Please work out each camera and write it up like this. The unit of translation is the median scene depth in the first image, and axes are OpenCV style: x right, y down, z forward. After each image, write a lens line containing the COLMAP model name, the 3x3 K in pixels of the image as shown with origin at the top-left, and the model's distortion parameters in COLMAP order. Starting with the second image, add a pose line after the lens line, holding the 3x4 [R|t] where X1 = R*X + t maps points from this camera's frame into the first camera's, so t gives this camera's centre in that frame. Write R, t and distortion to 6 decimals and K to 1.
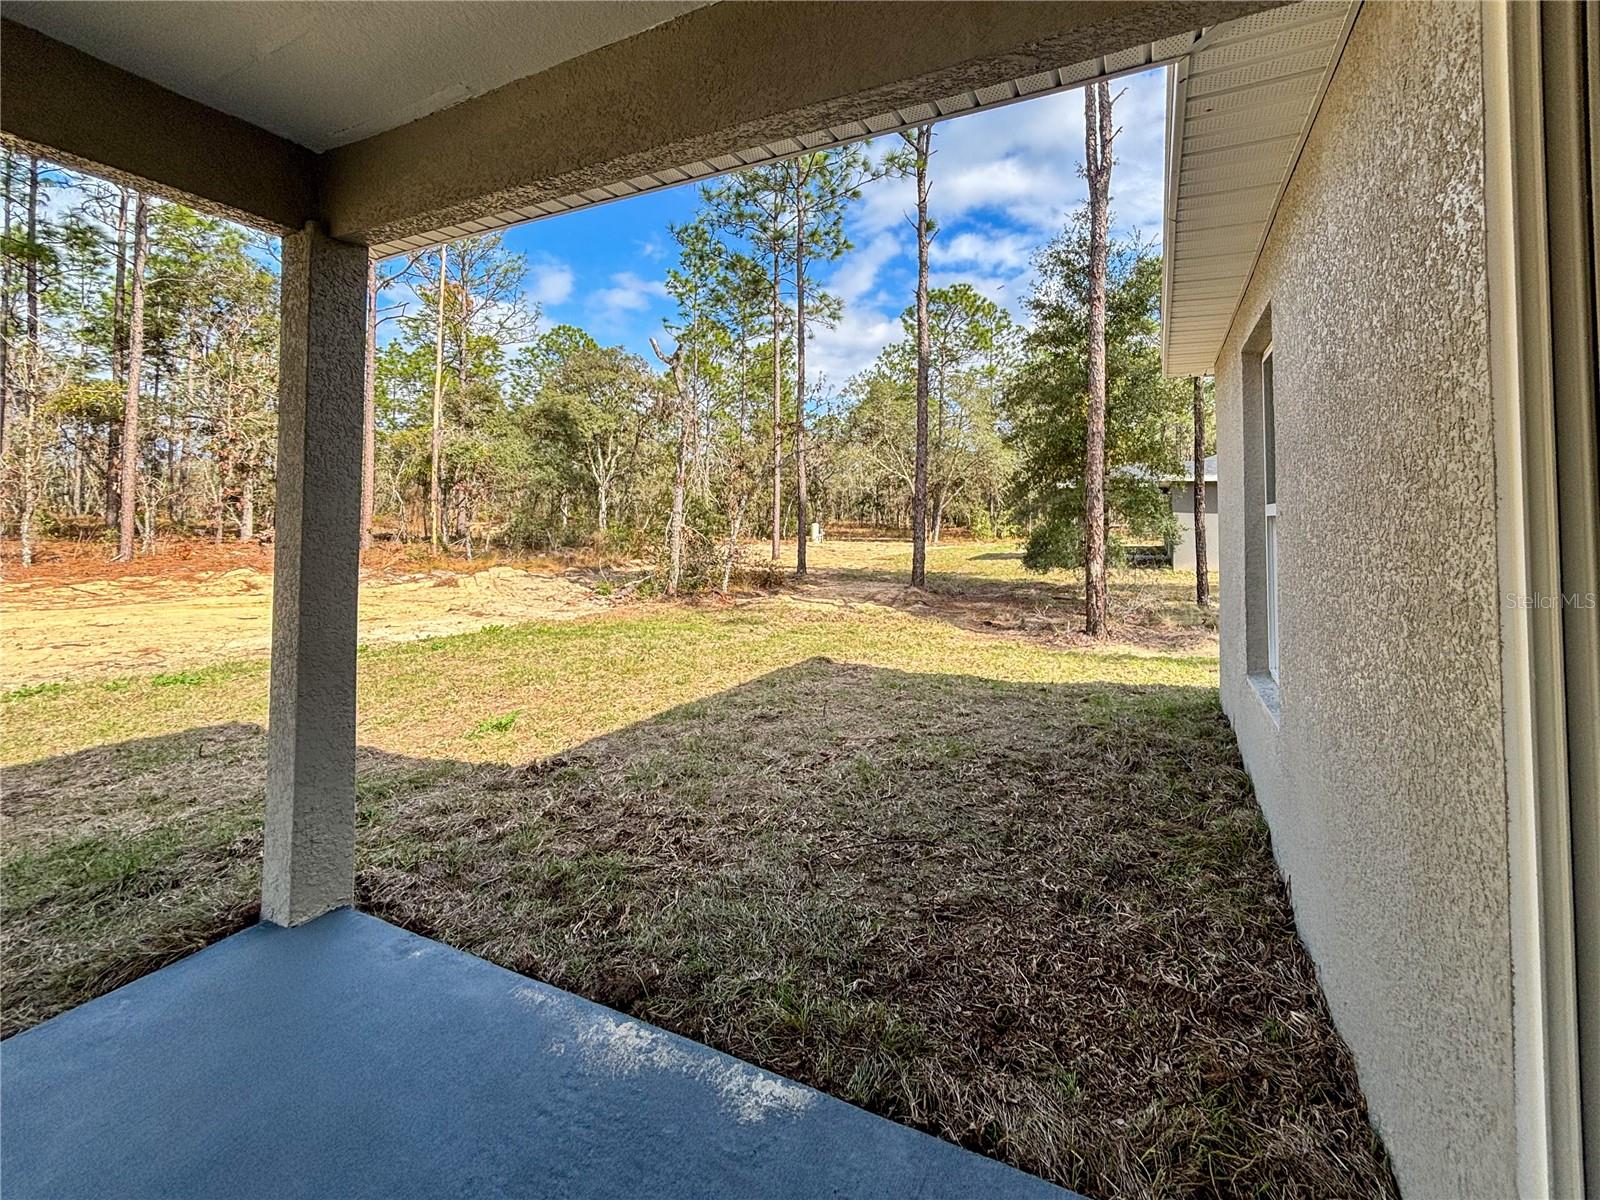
lens RADIAL K [[787.8, 0, 800.0], [0, 787.8, 600.0], [0, 0, 1]] dist [-0.003255, 0.000007]
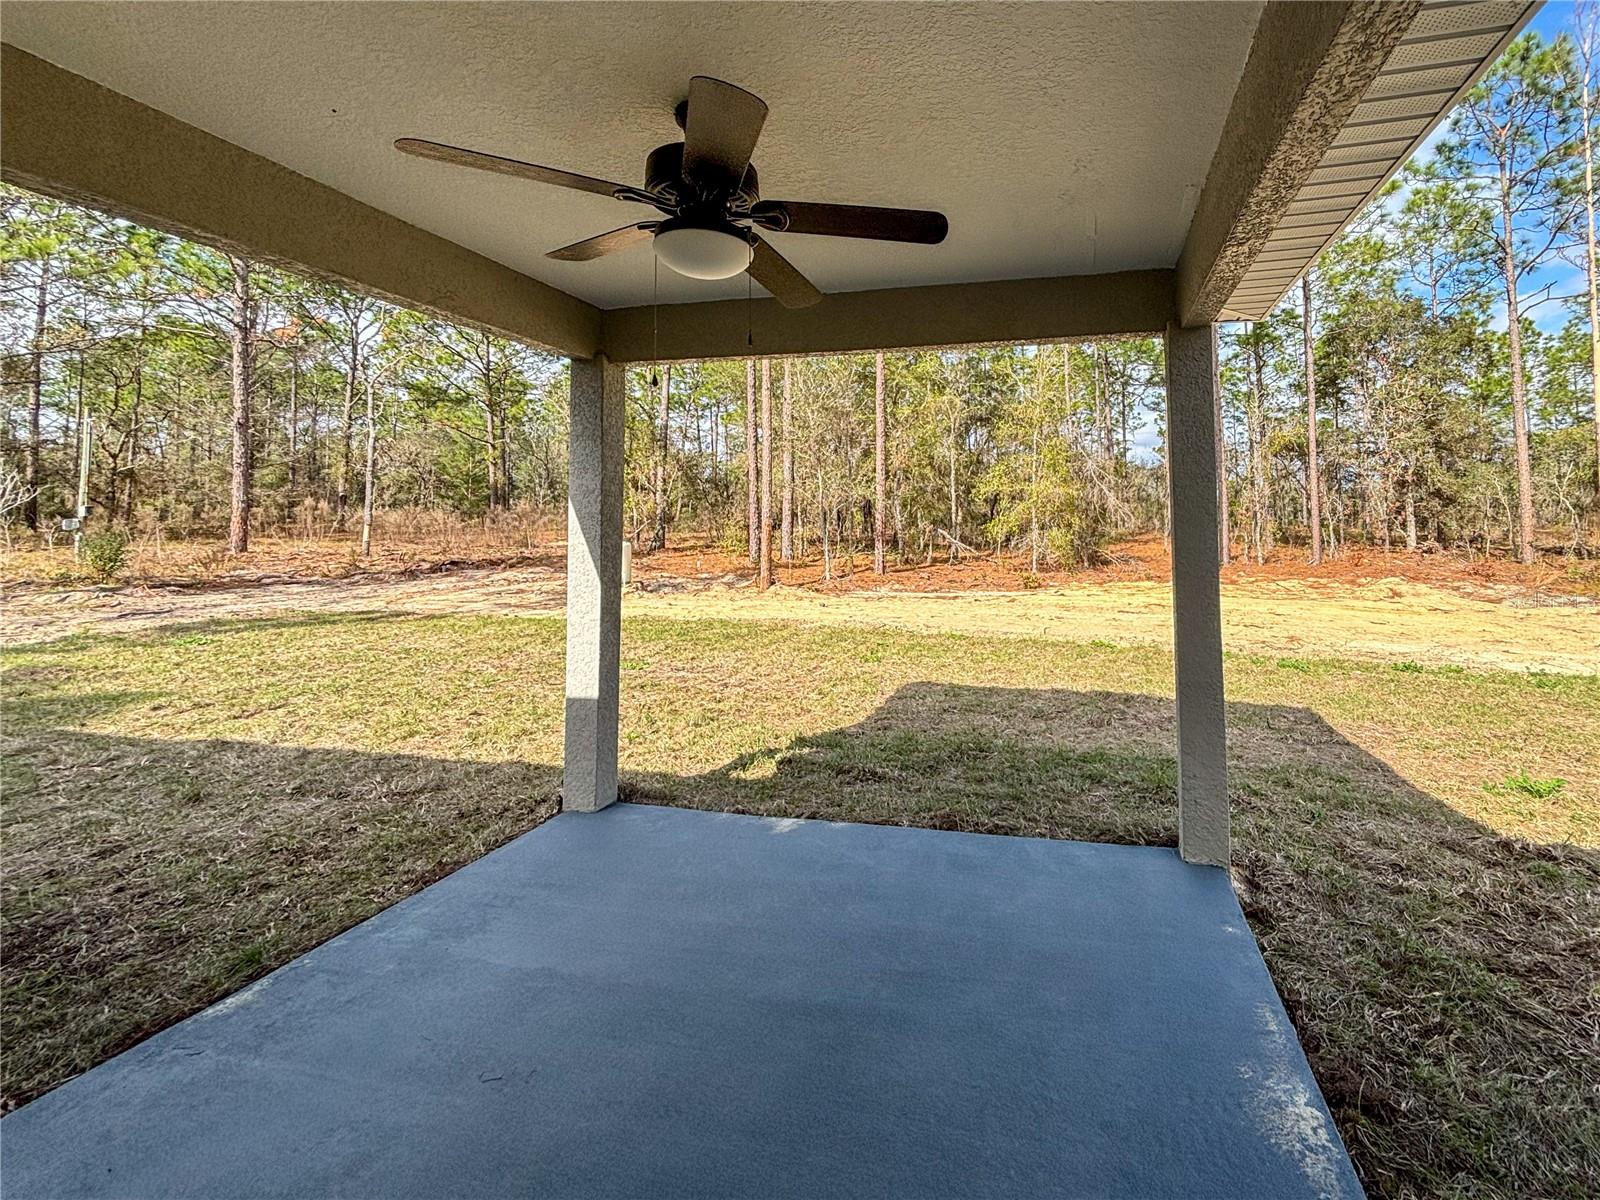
lens RADIAL K [[655.9, 0, 765.0], [0, 655.9, 592.9], [0, 0, 1]] dist [0.002690, -0.000236]
pose [[0.066964, 0.083708, -0.994238, 0.164013], [-0.082139, 0.993555, 0.078118, -0.022515], [0.994369, 0.076434, 0.073408, 0.100352]]
